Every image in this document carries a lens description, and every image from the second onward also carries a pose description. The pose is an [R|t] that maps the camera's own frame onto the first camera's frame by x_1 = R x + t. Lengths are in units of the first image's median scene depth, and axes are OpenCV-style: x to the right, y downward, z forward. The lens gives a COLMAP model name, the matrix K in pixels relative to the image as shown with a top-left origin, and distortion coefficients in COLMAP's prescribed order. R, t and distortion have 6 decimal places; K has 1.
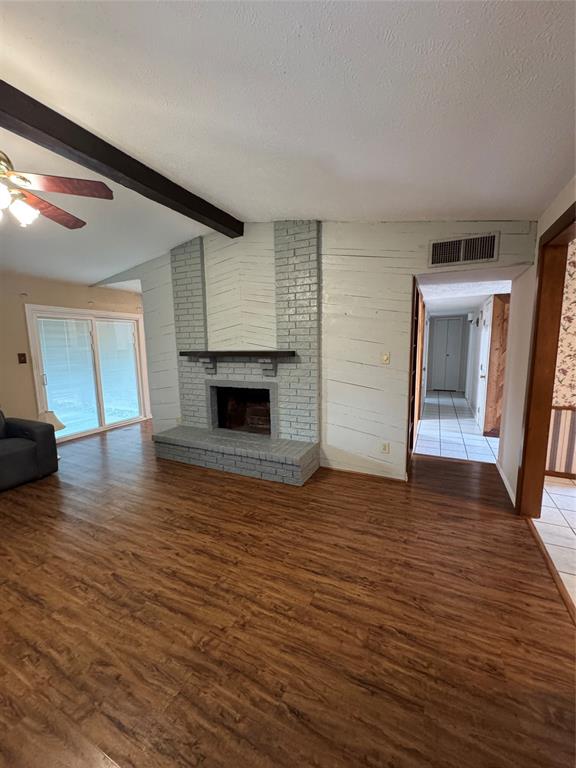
lens RADIAL K [[306.1, 0, 290.6], [0, 306.1, 385.0], [0, 0, 1]] dist [-0.009342, 0.000495]
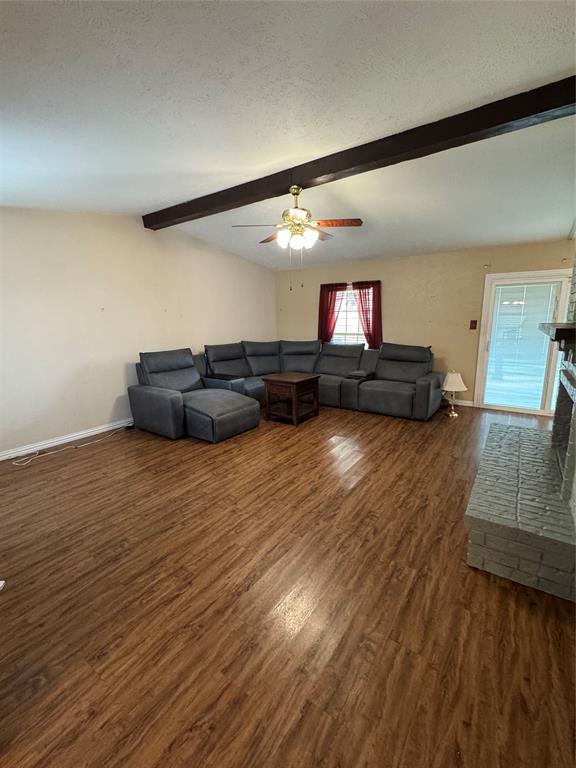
lens RADIAL K [[332.5, 0, 289.1], [0, 332.5, 383.8], [0, 0, 1]] dist [-0.000545, -0.000570]
pose [[-0.157407, 0.207978, -0.965385, 1.145439], [-0.118564, 0.966520, 0.227555, -0.187021], [0.980391, 0.150278, -0.127479, 1.287549]]
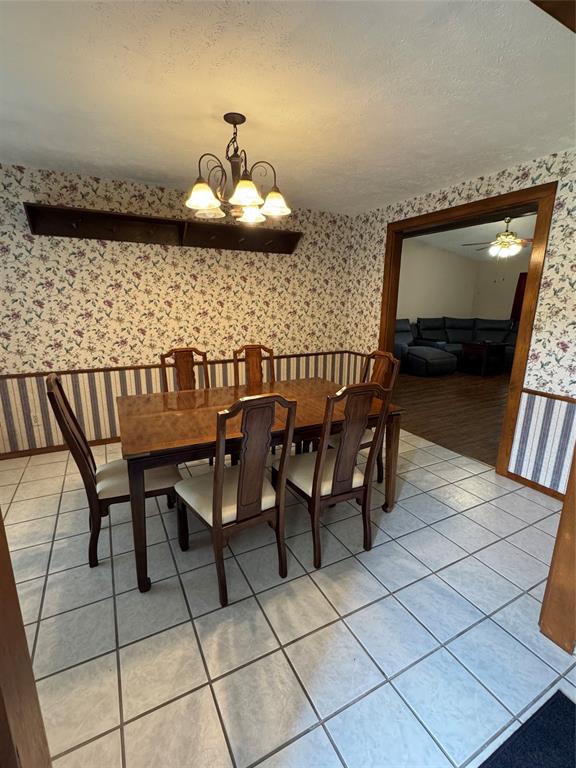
lens RADIAL K [[353.8, 0, 287.3], [0, 353.8, 379.2], [0, 0, 1]] dist [-0.001053, -0.000088]
pose [[-0.599679, 0.195467, -0.776002, 2.917273], [-0.115929, 0.938261, 0.325926, -0.291613], [0.791799, 0.285412, -0.539994, 1.457324]]
